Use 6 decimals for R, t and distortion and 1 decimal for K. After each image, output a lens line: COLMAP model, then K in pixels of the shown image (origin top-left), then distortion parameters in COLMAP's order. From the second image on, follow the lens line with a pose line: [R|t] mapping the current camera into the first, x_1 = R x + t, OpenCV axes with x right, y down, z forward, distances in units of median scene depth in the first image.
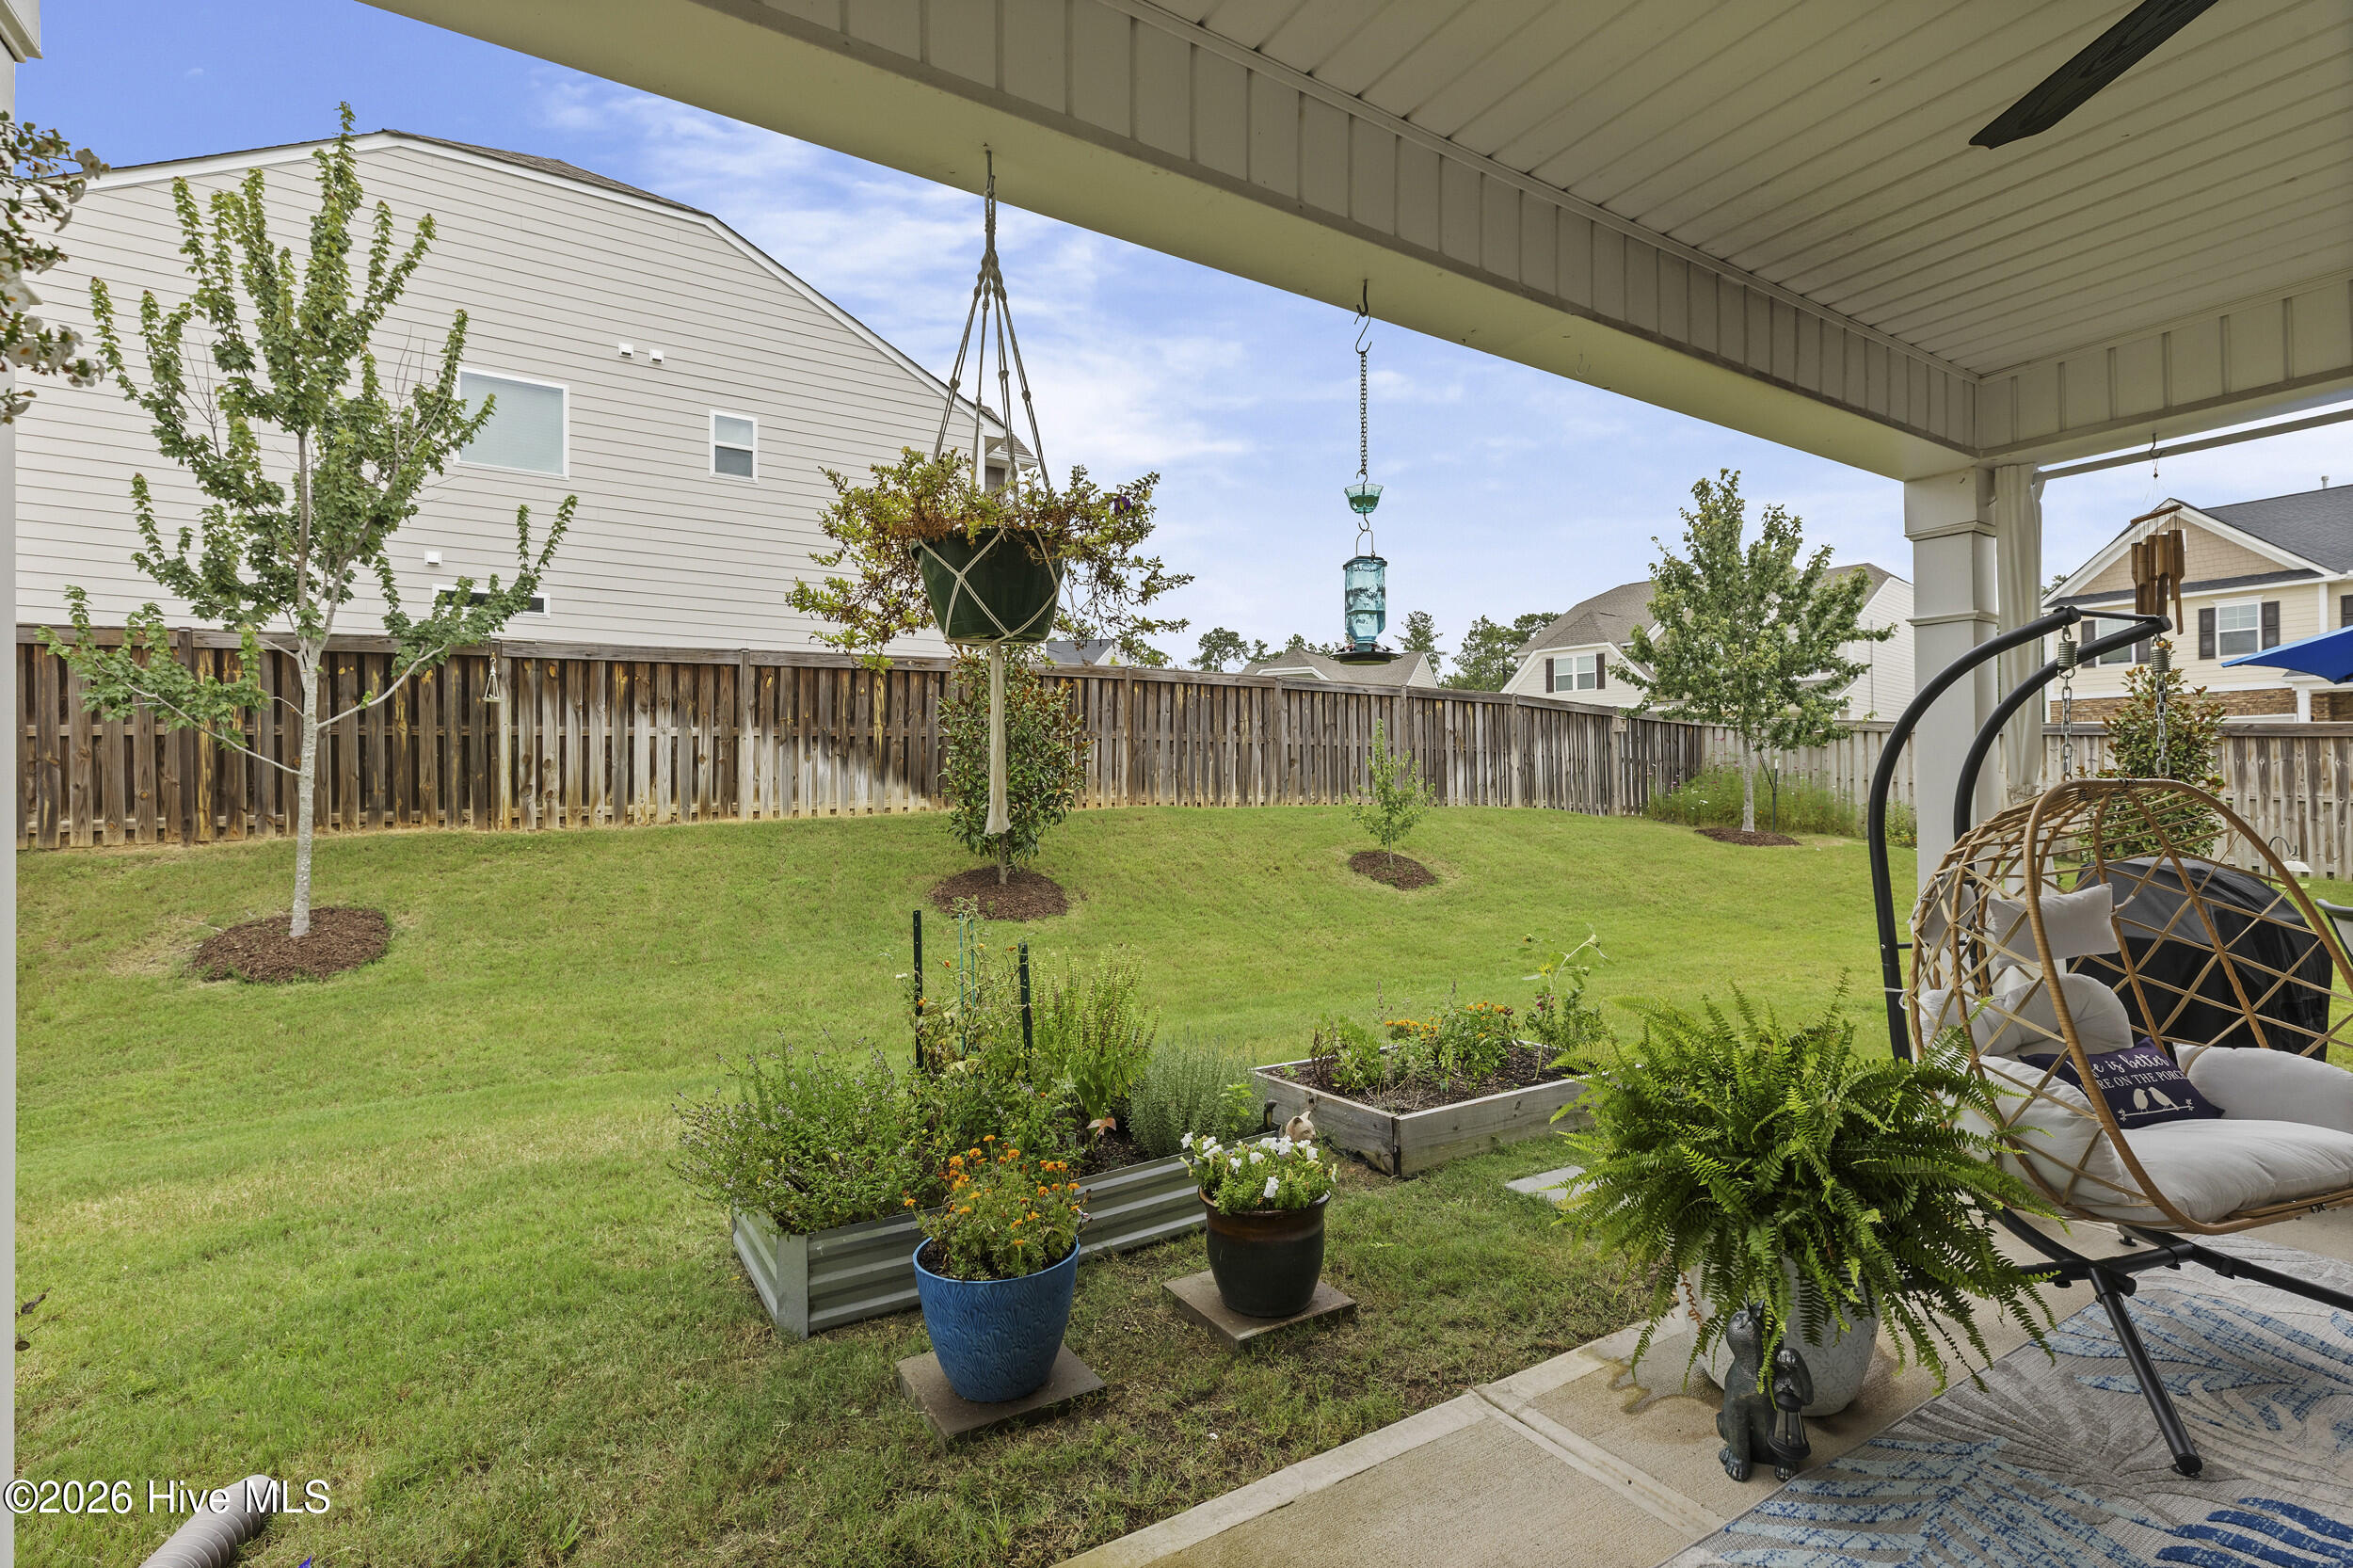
lens RADIAL K [[1058.9, 0, 1176.5], [0, 1058.9, 784.0], [0, 0, 1]] dist [0.011205, 0.000025]
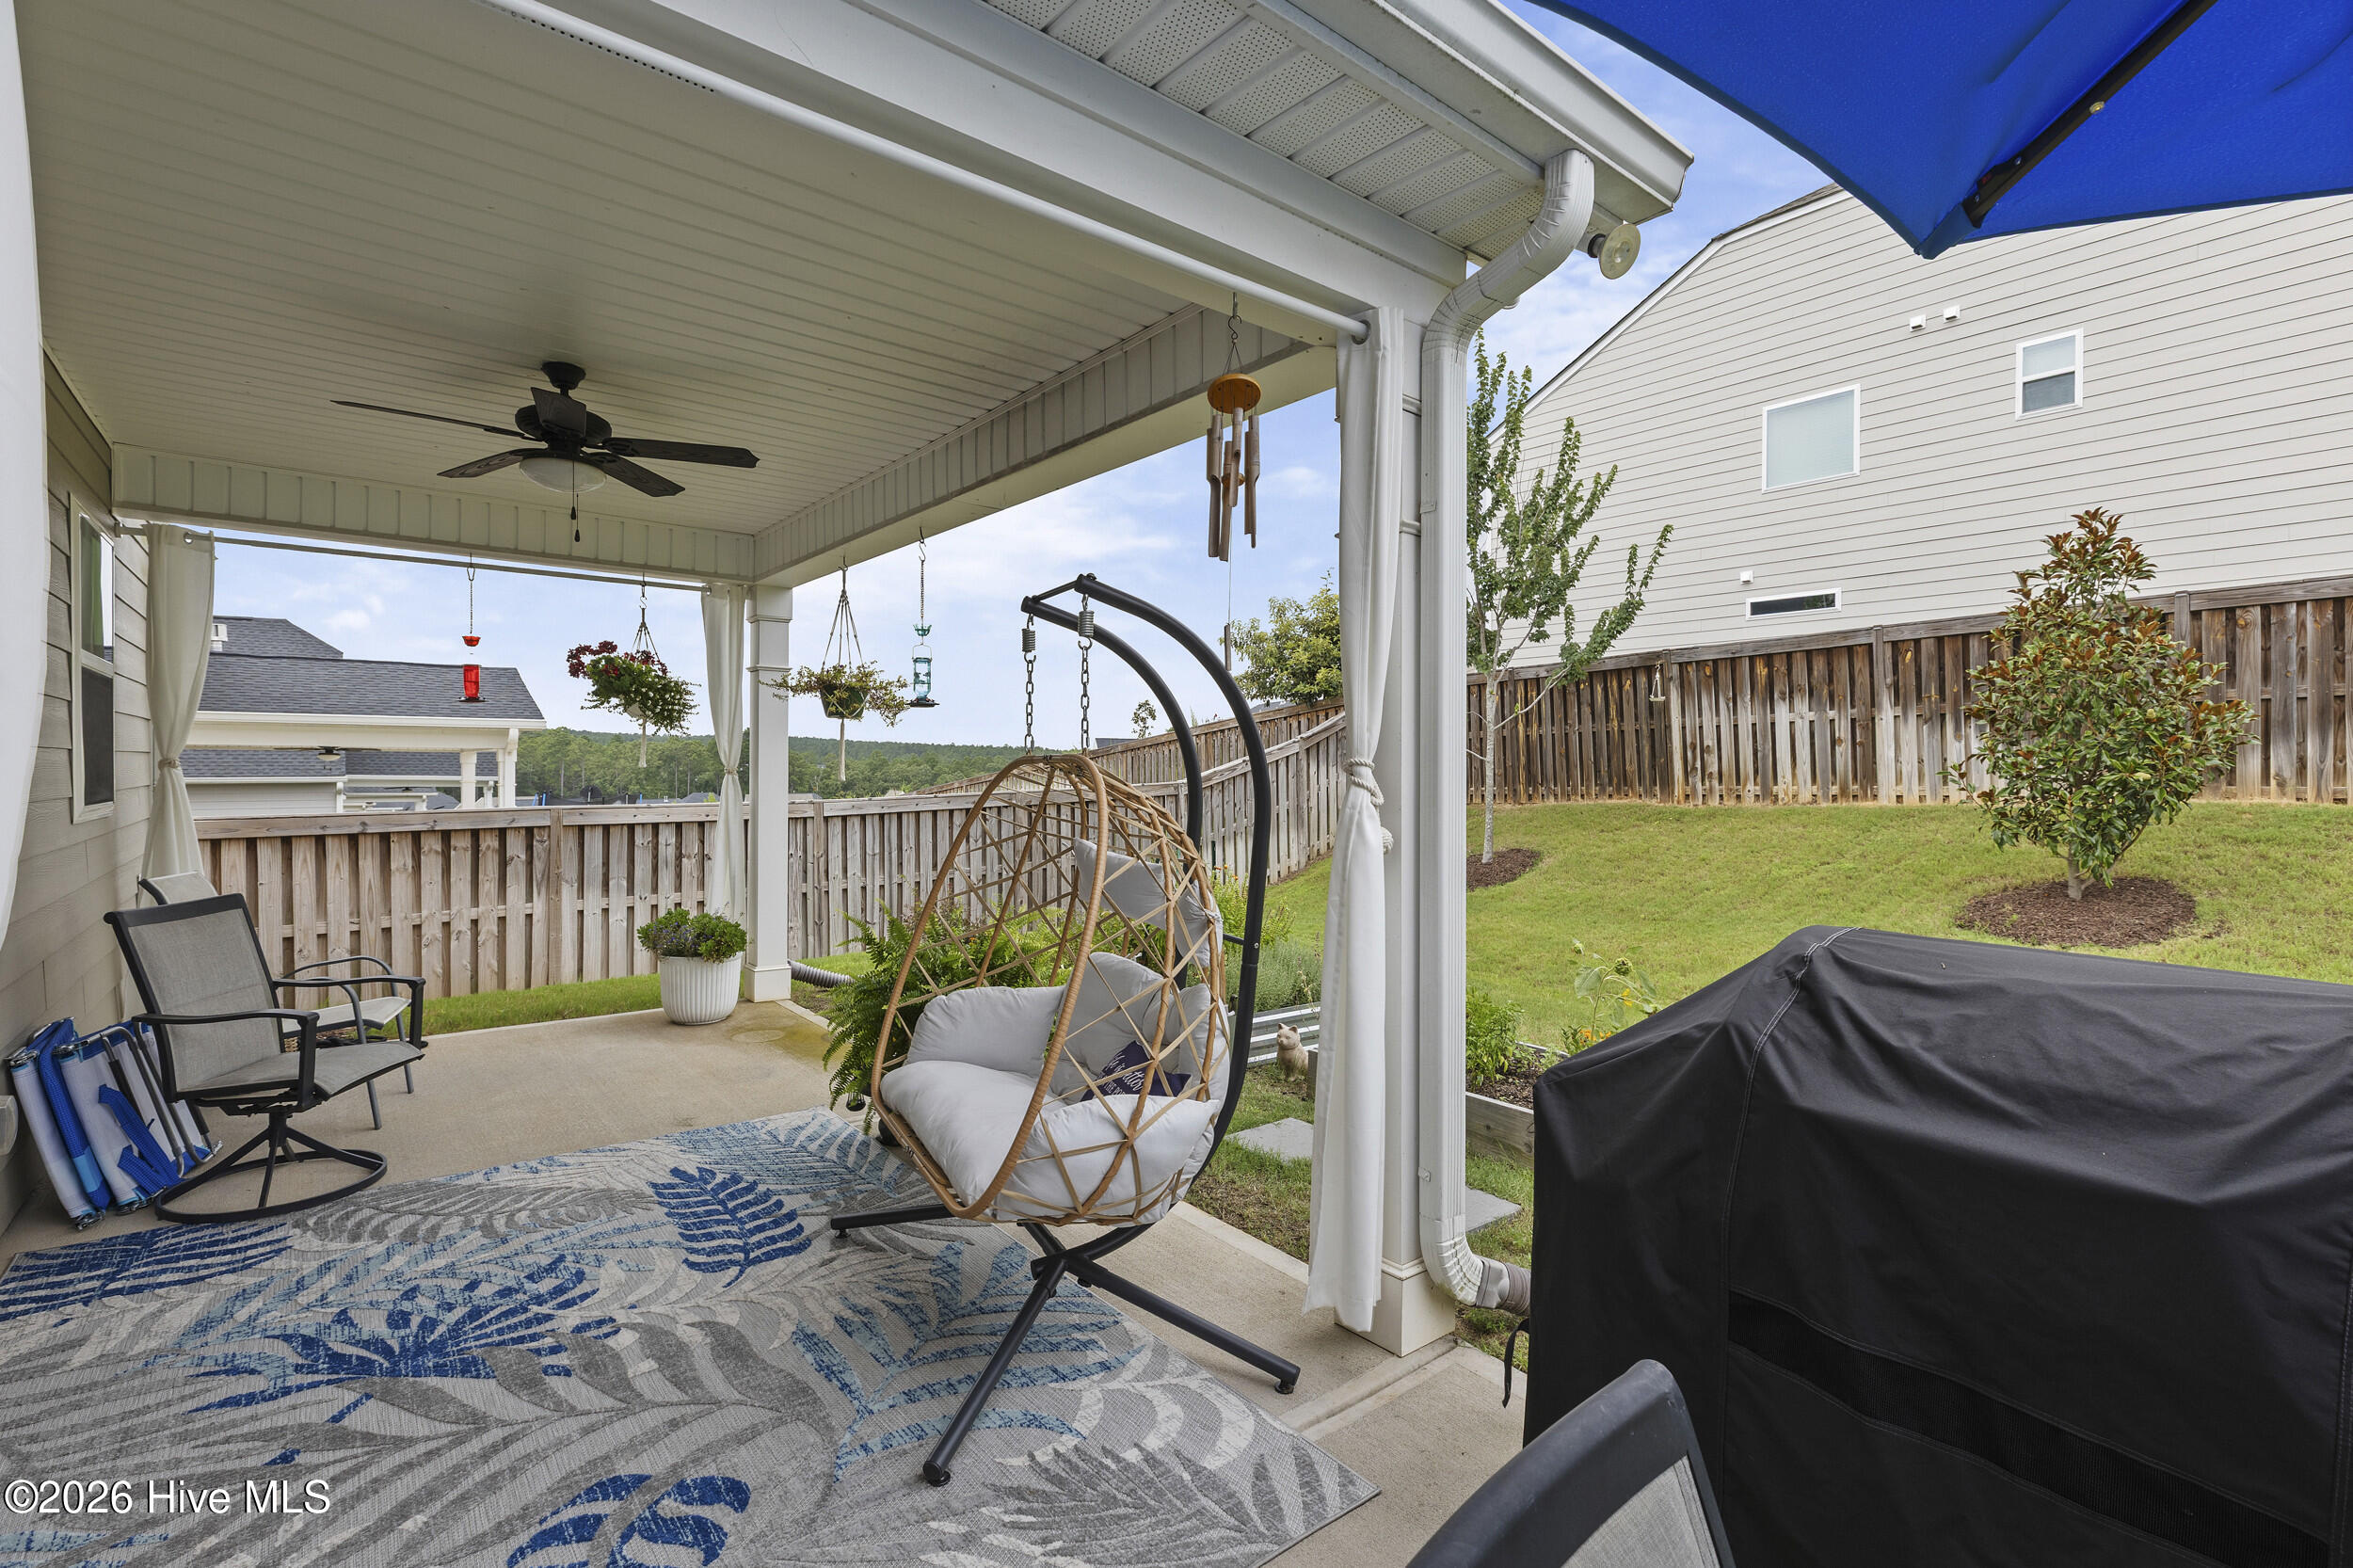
lens RADIAL K [[1058.9, 0, 1176.5], [0, 1058.9, 784.0], [0, 0, 1]] dist [0.011205, 0.000025]
pose [[0.140276, 0.016146, -0.989981, 0.472274], [-0.000534, 0.999868, 0.016231, 0.000575], [0.990112, -0.001748, 0.140267, 0.242790]]
